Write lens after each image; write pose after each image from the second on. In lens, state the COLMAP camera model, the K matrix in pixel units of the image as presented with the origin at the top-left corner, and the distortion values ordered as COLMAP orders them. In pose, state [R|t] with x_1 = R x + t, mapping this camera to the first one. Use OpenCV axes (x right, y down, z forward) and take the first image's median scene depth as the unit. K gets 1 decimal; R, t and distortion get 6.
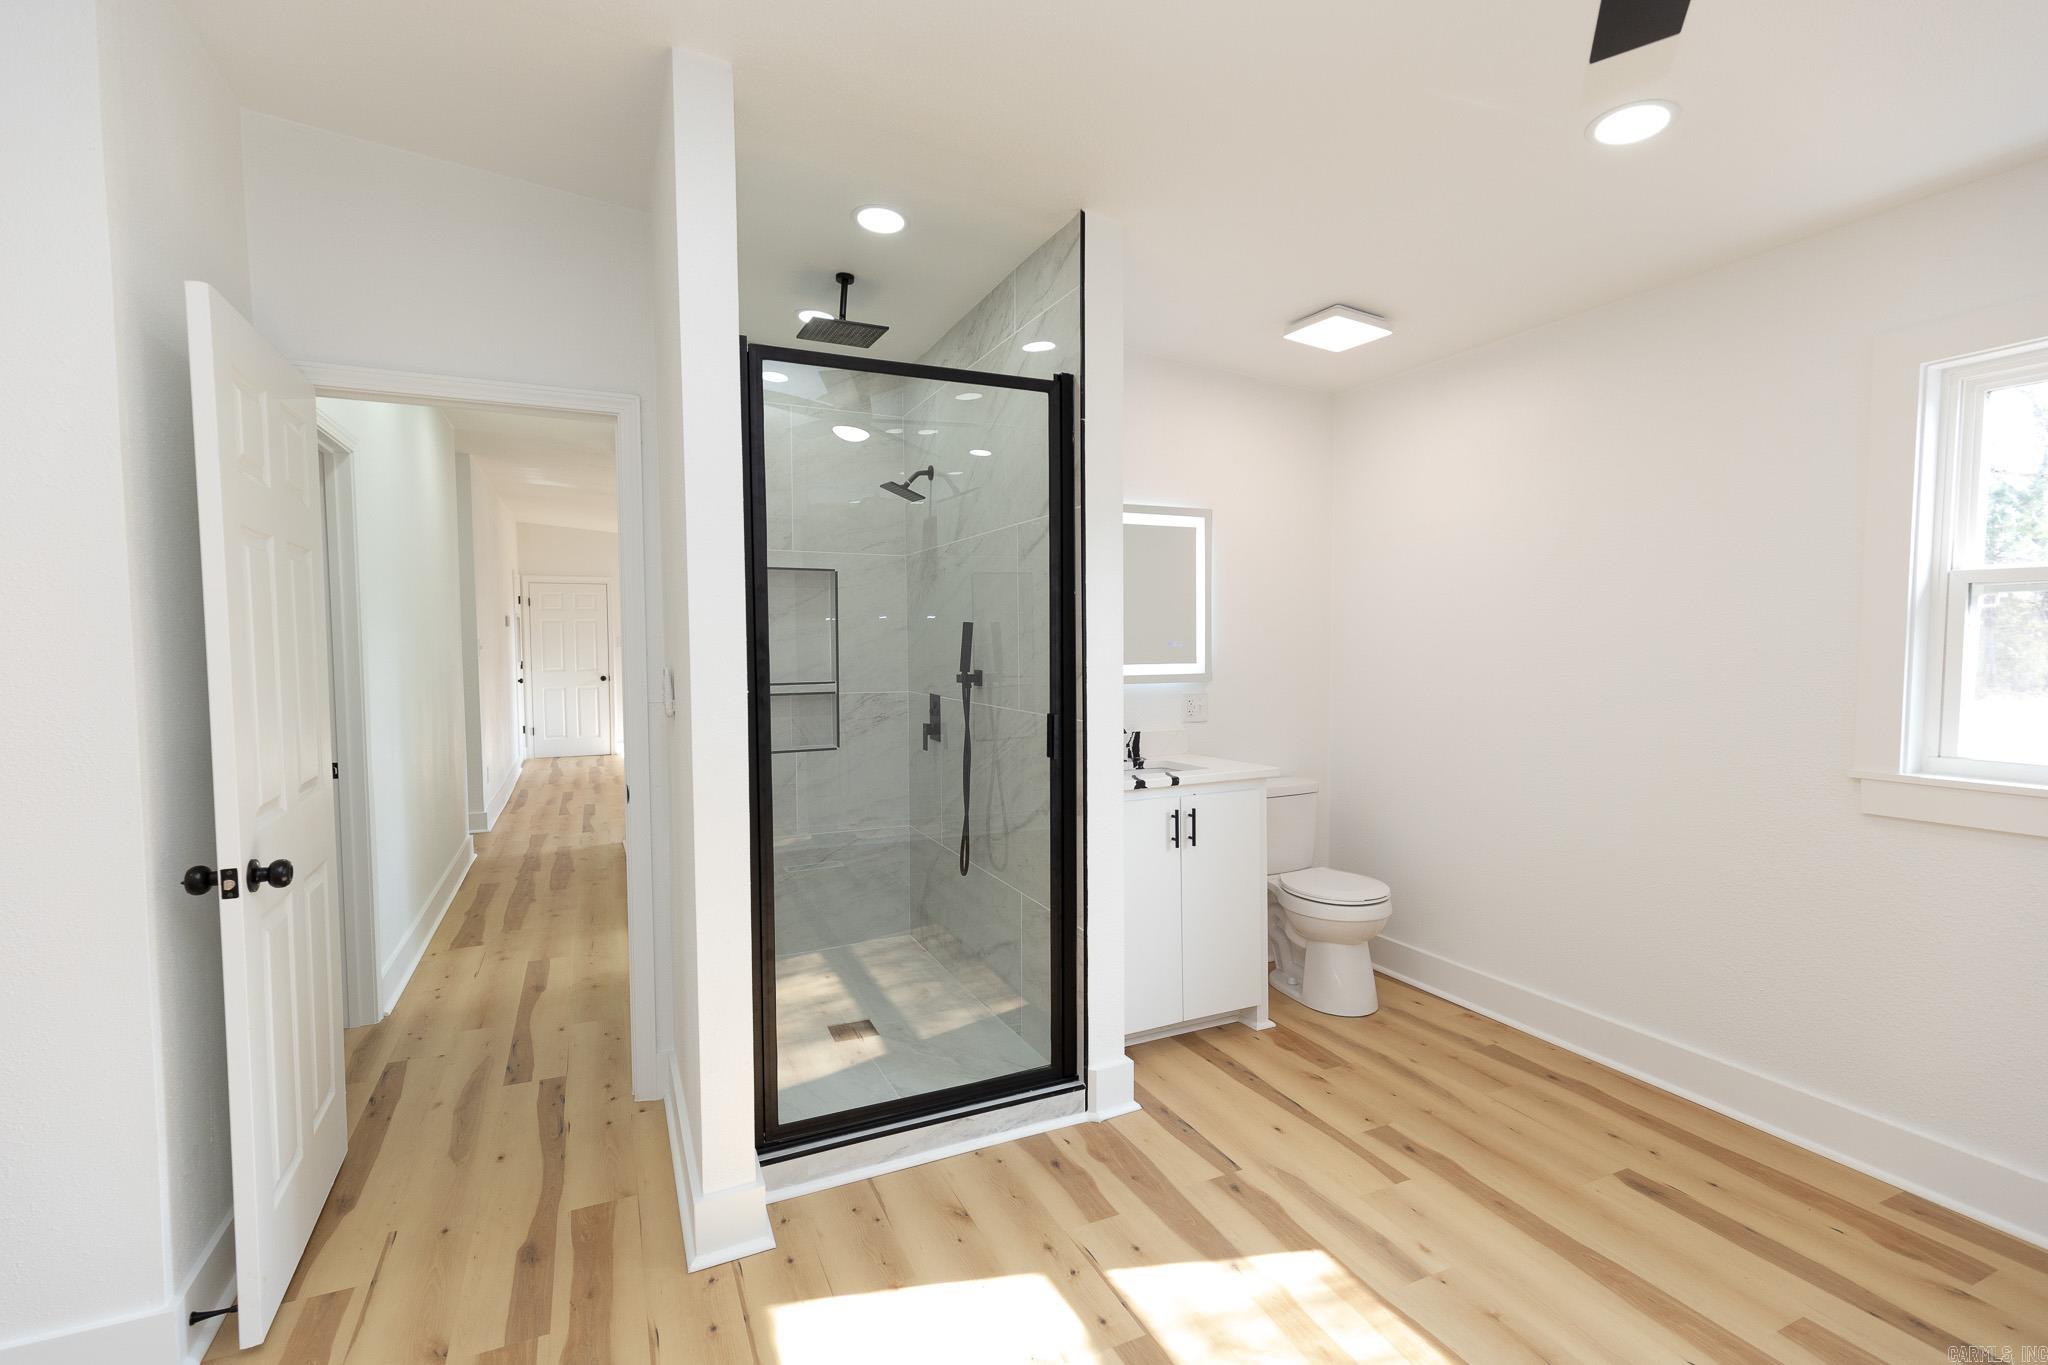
lens RADIAL K [[931.7, 0, 1008.0], [0, 931.7, 692.7], [0, 0, 1]] dist [0.009007, 0.000131]
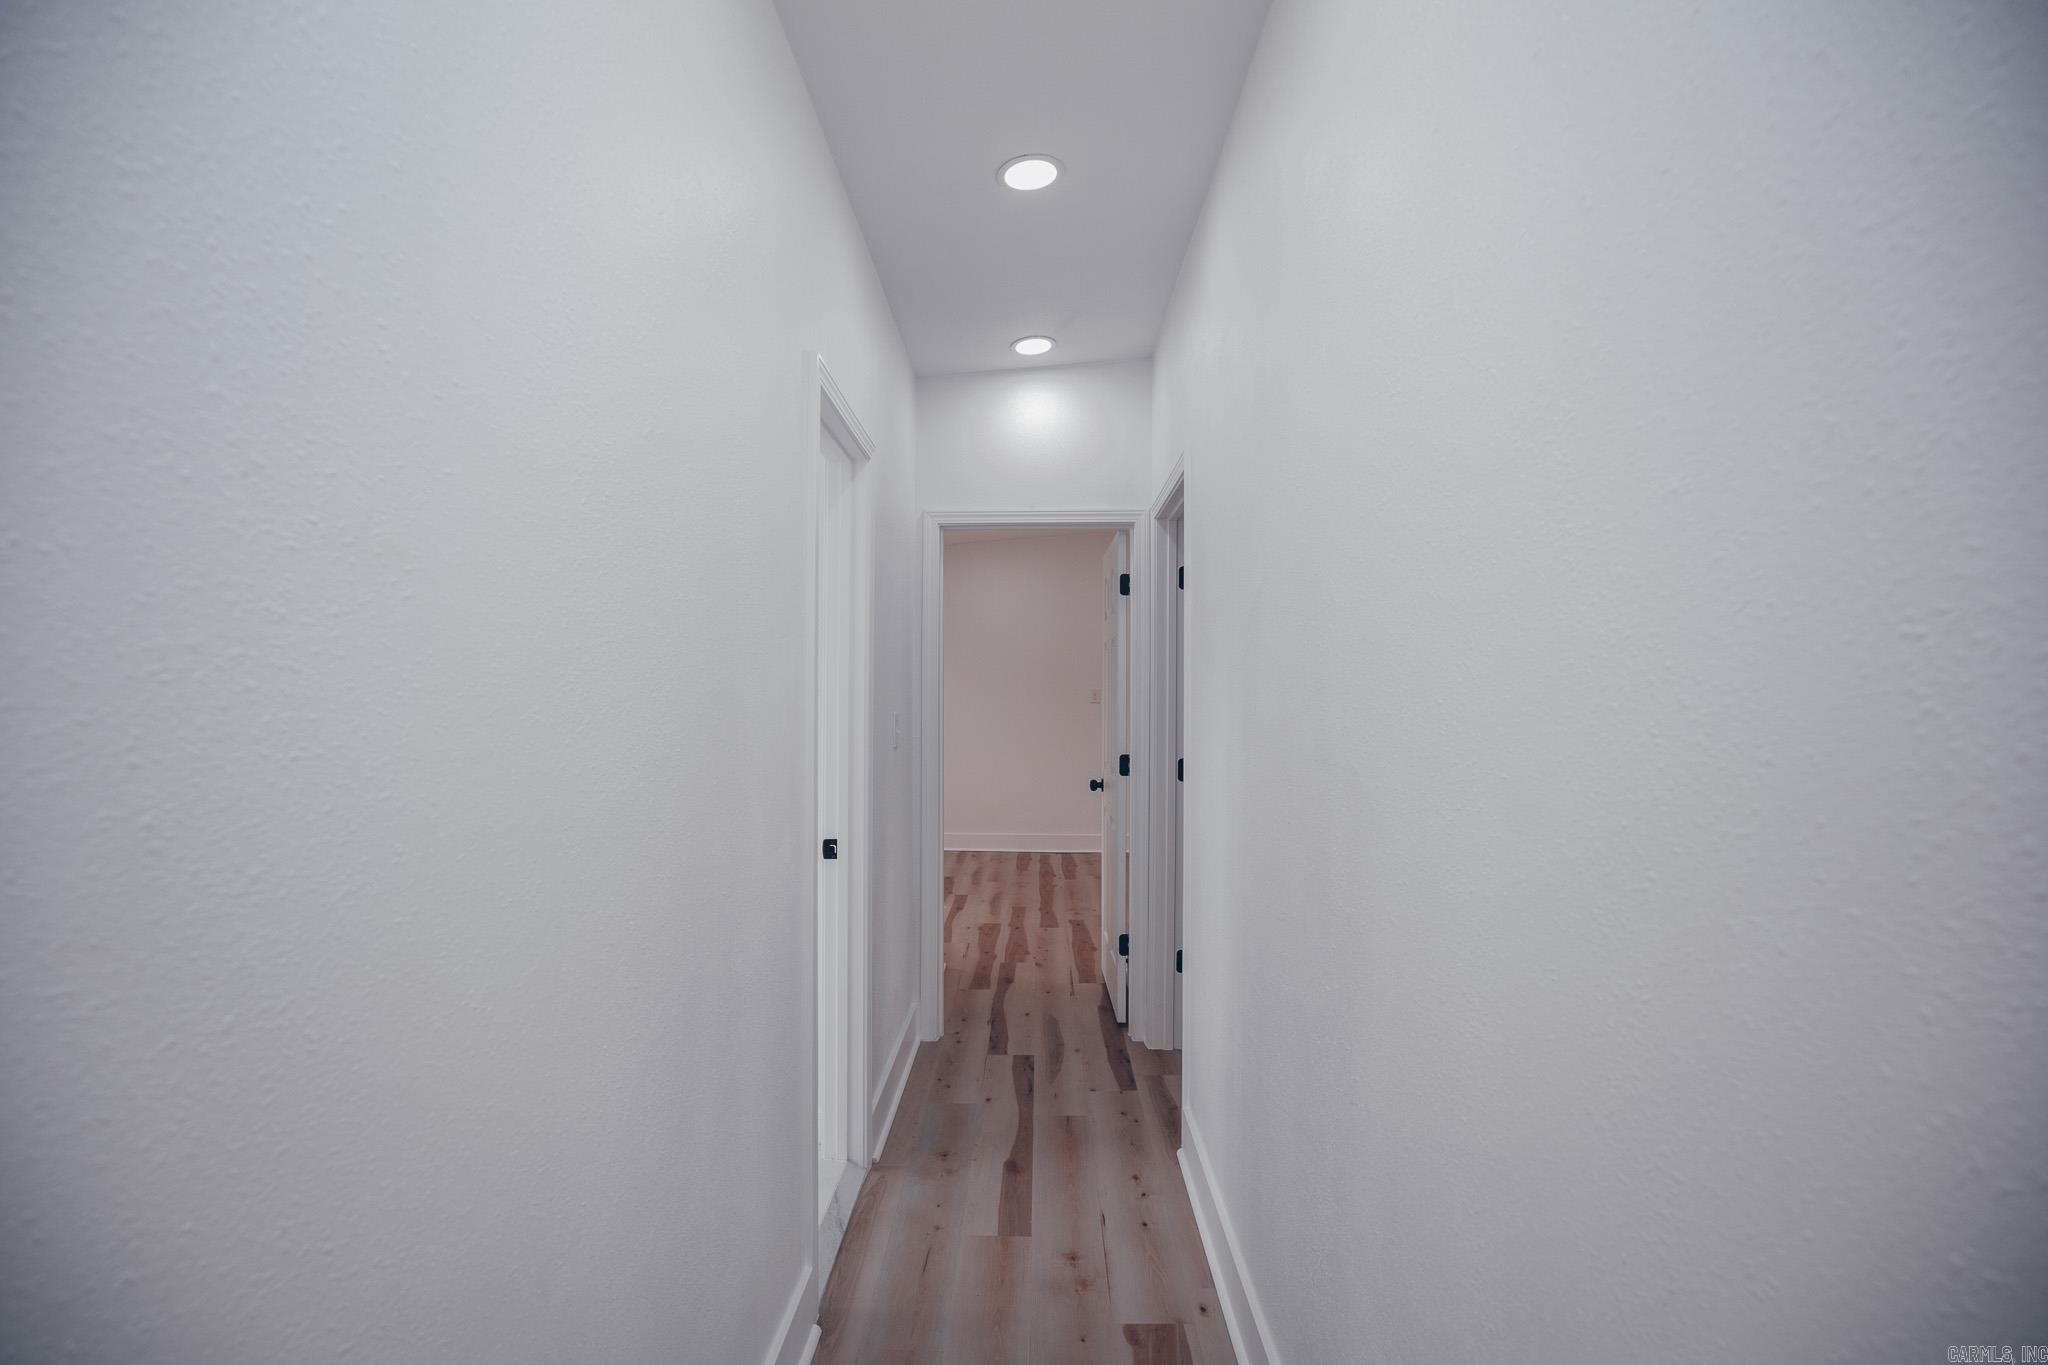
lens RADIAL K [[931.7, 0, 1008.0], [0, 931.7, 692.7], [0, 0, 1]] dist [0.009007, 0.000131]
pose [[-0.900229, -0.000054, 0.435417, -0.916496], [0.024897, 0.998357, 0.051600, -0.101211], [-0.434705, 0.057292, -0.898749, 1.835660]]
